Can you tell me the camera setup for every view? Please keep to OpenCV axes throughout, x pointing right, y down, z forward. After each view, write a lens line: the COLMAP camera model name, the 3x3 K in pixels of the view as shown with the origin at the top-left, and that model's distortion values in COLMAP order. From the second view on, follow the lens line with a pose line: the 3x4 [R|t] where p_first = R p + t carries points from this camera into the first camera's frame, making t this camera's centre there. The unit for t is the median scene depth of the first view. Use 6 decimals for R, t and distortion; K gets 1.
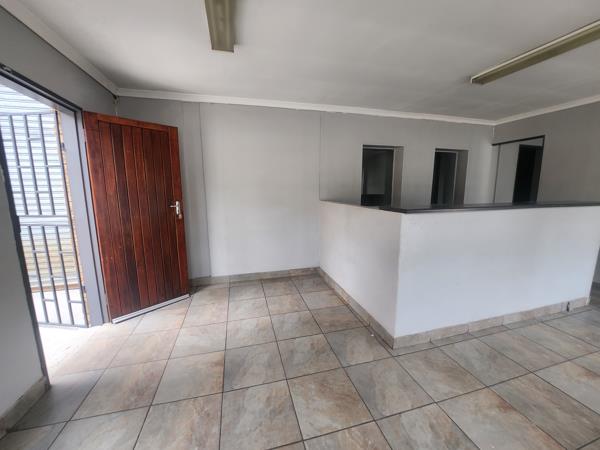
lens RADIAL K [[240.6, 0, 298.0], [0, 240.6, 226.7], [0, 0, 1]] dist [-0.013866, -0.000255]
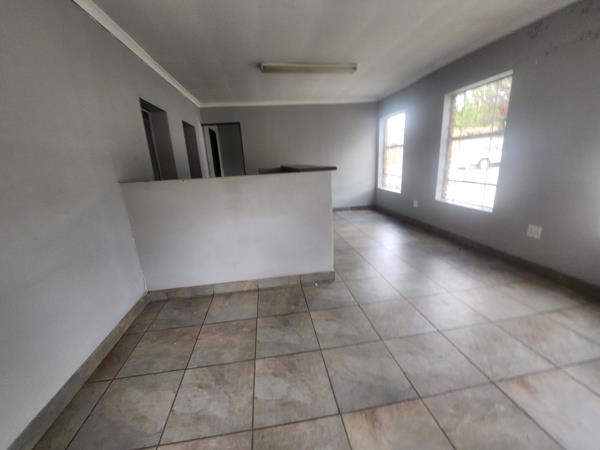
lens RADIAL K [[232.9, 0, 299.3], [0, 232.9, 228.2], [0, 0, 1]] dist [-0.000113, -0.000067]
pose [[0.111936, -0.279060, 0.953727, -0.510114], [0.202880, 0.945961, 0.252977, -0.078169], [-0.972785, 0.165174, 0.162503, 0.623209]]
